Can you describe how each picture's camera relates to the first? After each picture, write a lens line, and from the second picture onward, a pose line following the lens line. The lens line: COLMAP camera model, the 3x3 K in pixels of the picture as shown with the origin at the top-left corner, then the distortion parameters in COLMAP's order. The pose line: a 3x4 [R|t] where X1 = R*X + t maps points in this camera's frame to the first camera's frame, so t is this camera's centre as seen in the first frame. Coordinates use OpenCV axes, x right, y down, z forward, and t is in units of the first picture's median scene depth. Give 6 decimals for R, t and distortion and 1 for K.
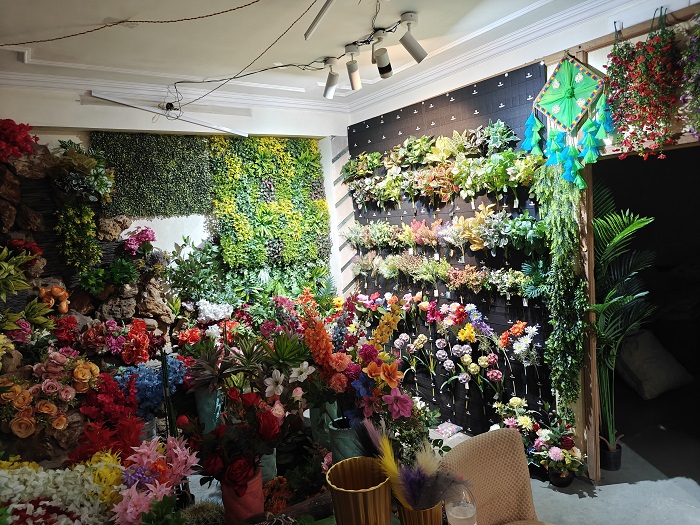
lens RADIAL K [[468.3, 0, 349.1], [0, 468.3, 261.4], [0, 0, 1]] dist [0.008928, 0.002049]
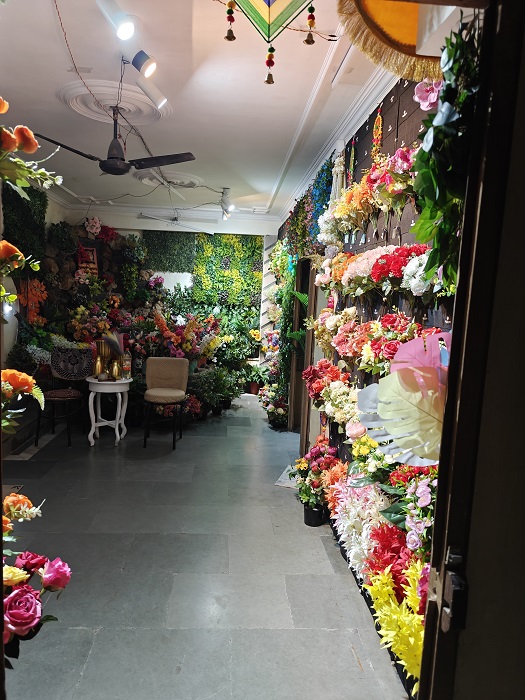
lens RADIAL K [[468.3, 0, 262.4], [0, 468.3, 348.3], [0, 0, 1]] dist [0.008928, 0.002049]
pose [[0.833801, 0.176987, -0.522926, 1.024549], [-0.161402, 0.983983, 0.075680, 0.010860], [0.527944, 0.021299, 0.849012, -0.492590]]
